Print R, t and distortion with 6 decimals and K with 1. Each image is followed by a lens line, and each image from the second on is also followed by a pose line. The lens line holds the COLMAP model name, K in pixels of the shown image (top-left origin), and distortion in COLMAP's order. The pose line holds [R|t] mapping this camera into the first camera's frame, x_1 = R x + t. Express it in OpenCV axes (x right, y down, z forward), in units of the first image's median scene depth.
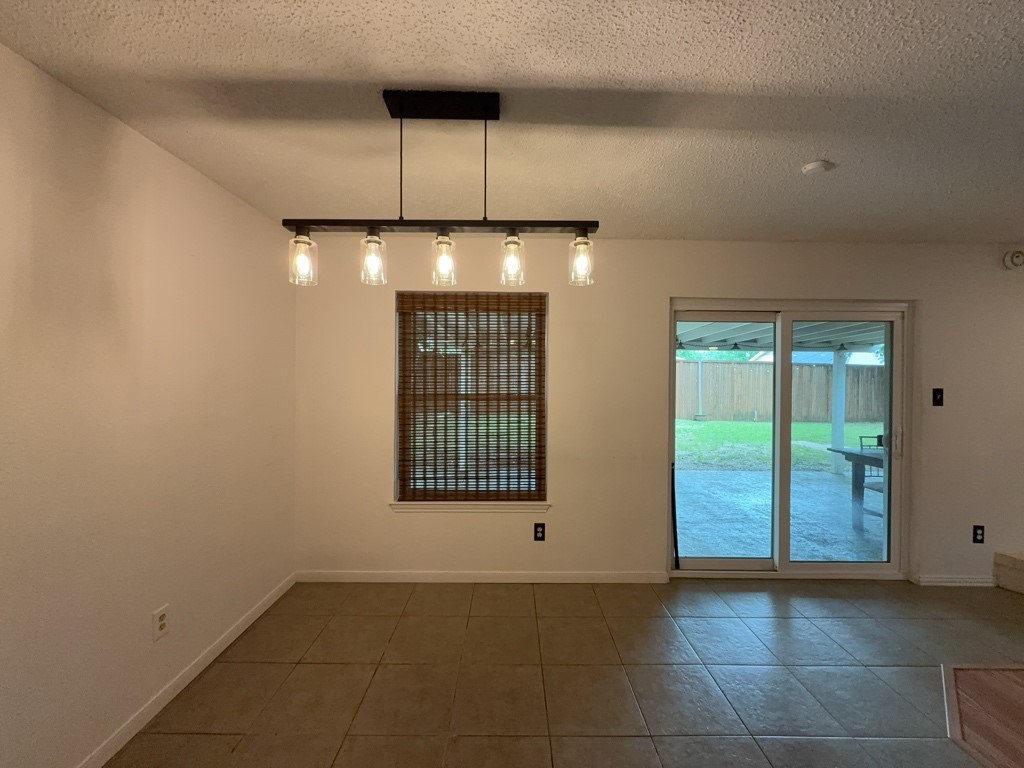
lens RADIAL K [[407.9, 0, 510.4], [0, 407.9, 382.5], [0, 0, 1]] dist [0.000543, 0.000262]
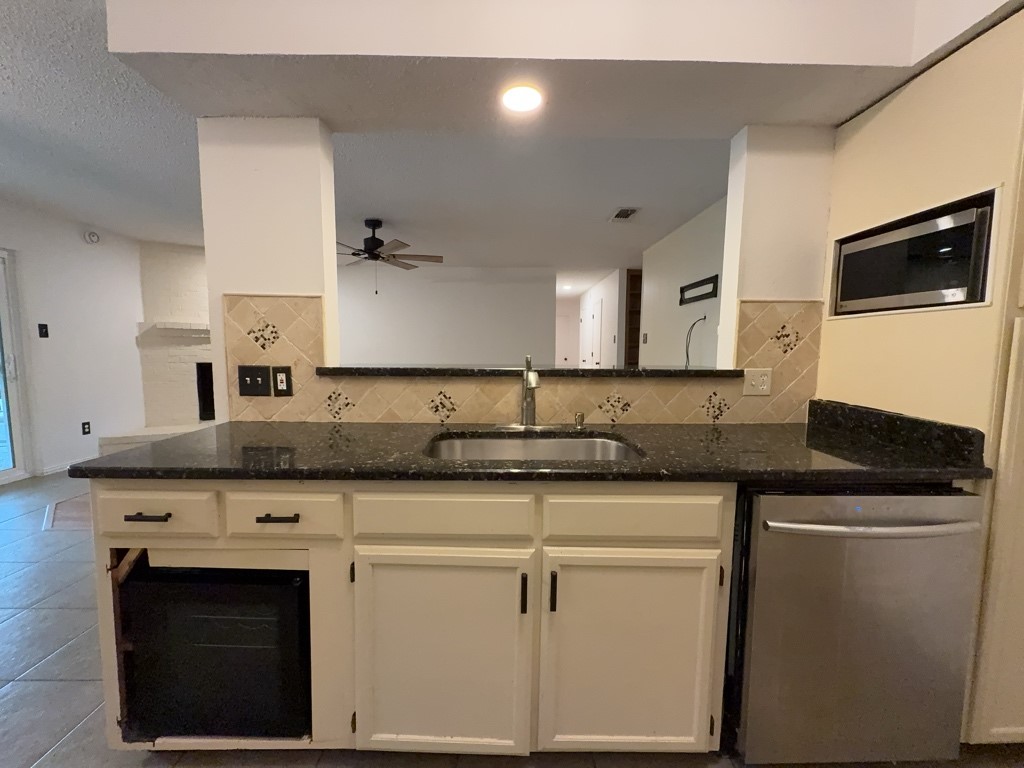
lens RADIAL K [[407.9, 0, 510.5], [0, 407.9, 383.9], [0, 0, 1]] dist [0.000543, 0.000262]
pose [[-0.008272, -0.096631, 0.995286, -0.279218], [-0.000769, 0.995320, 0.096627, 0.077501], [-0.999965, 0.000034, -0.008308, -0.479819]]
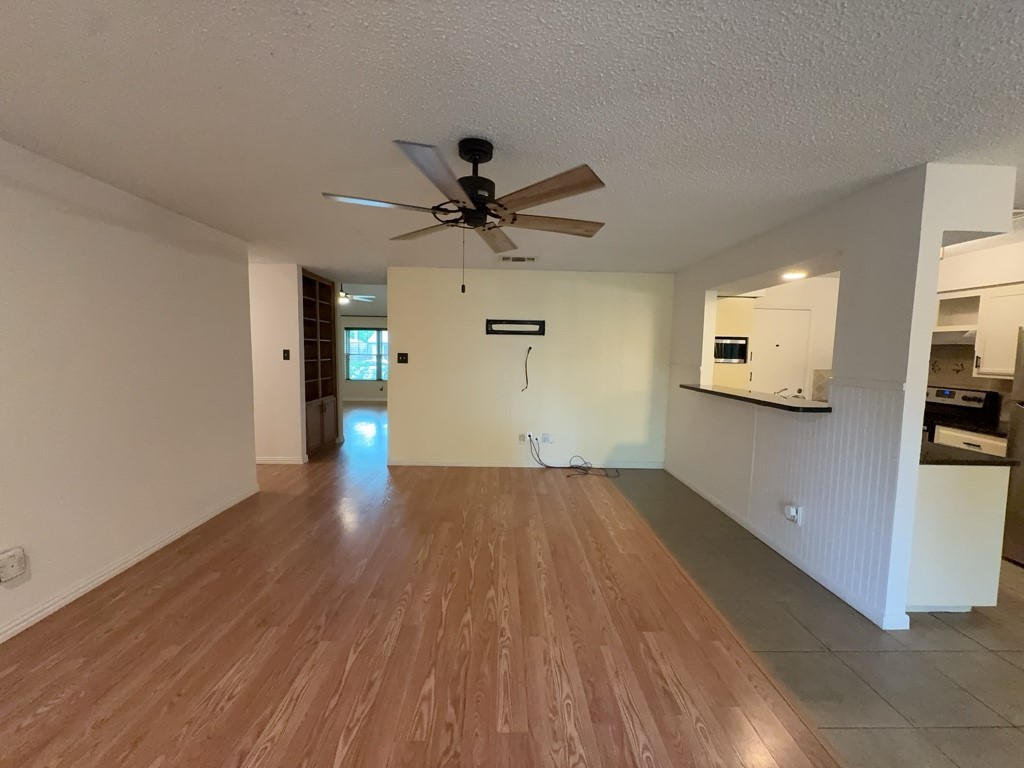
lens RADIAL K [[407.9, 0, 511.0], [0, 407.9, 381.4], [0, 0, 1]] dist [0.000543, 0.000262]
pose [[-0.999590, -0.024442, -0.014938, 1.058124], [-0.025587, 0.996306, 0.081978, -0.000795], [0.012879, 0.082326, -0.996522, 0.664310]]
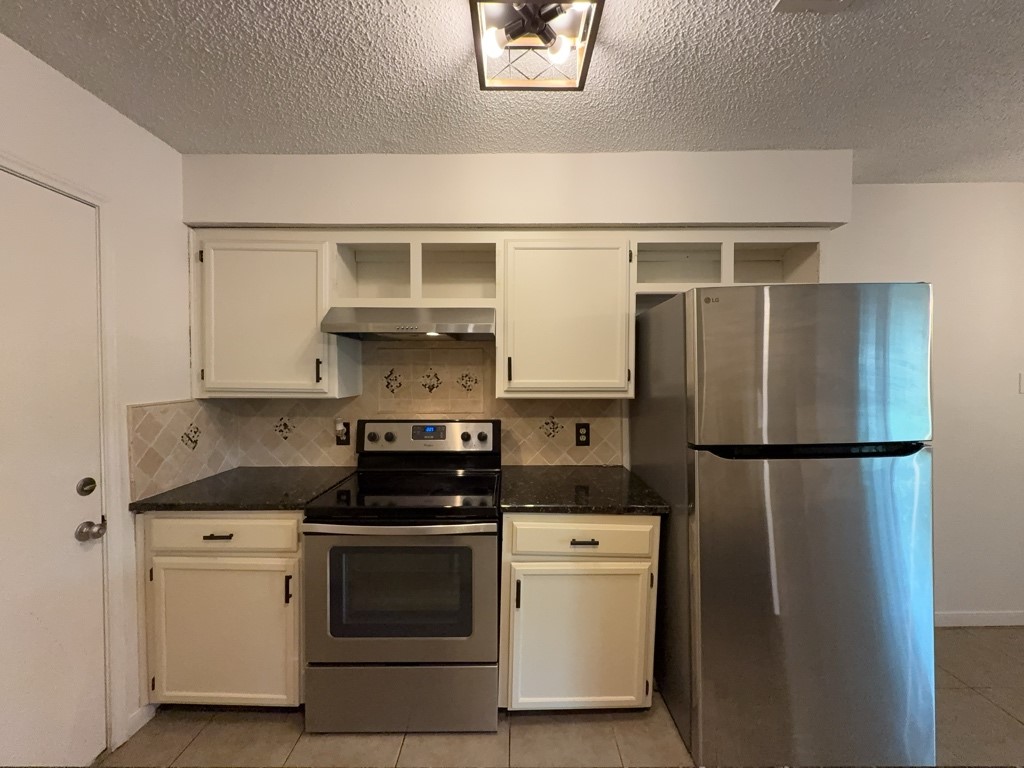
lens RADIAL K [[407.9, 0, 512.7], [0, 407.9, 383.1], [0, 0, 1]] dist [0.000543, 0.000262]
pose [[-0.006400, 0.014505, -0.999874, 0.266569], [-0.002581, 0.999891, 0.014522, 0.019207], [0.999976, 0.002673, -0.006362, -0.563880]]
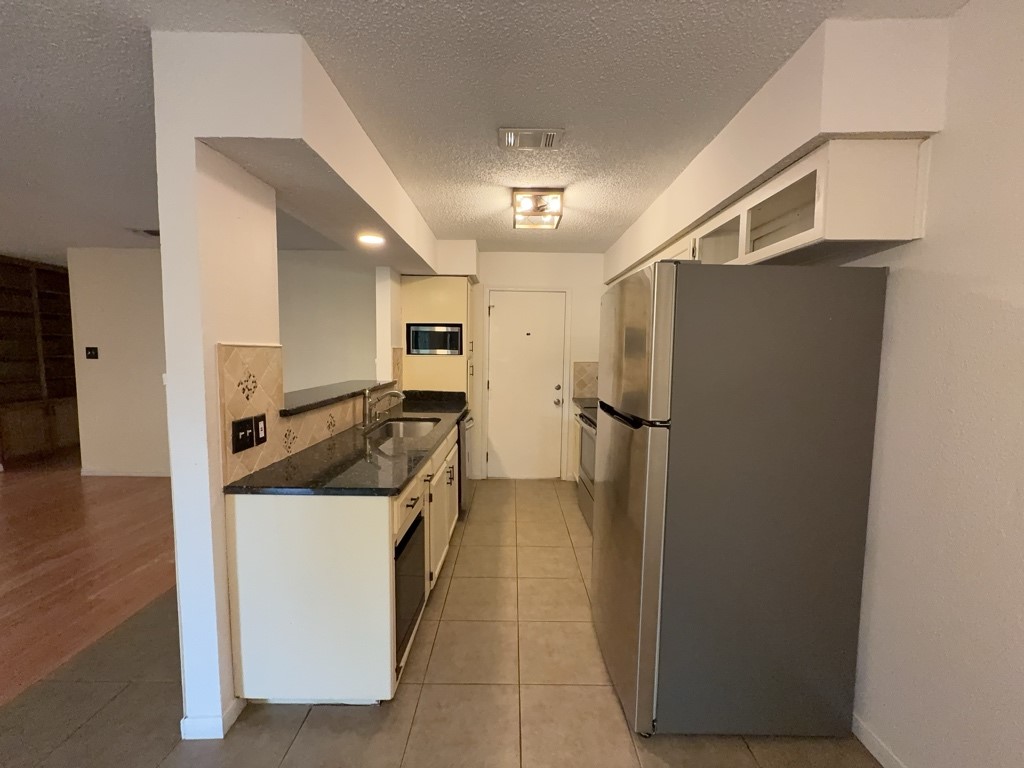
lens RADIAL K [[407.9, 0, 509.4], [0, 407.9, 385.5], [0, 0, 1]] dist [0.000543, 0.000262]
pose [[-0.999824, -0.016090, 0.009636, -0.061169], [-0.015091, 0.995261, 0.096058, 0.004719], [-0.011135, 0.095896, -0.995329, 0.423277]]
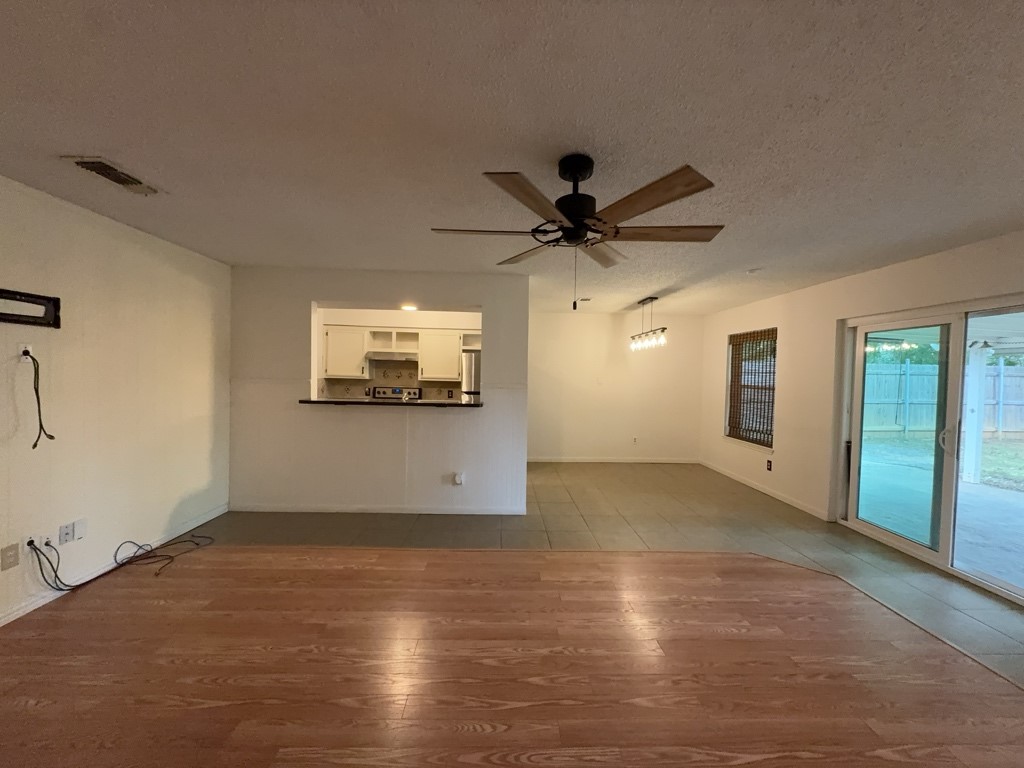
lens RADIAL K [[407.9, 0, 512.8], [0, 407.9, 379.8], [0, 0, 1]] dist [0.000543, 0.000262]
pose [[0.019646, 0.009493, -0.999762, 1.772943], [-0.028183, 0.999563, 0.008937, 0.017417], [0.999410, 0.028001, 0.019905, -0.133935]]
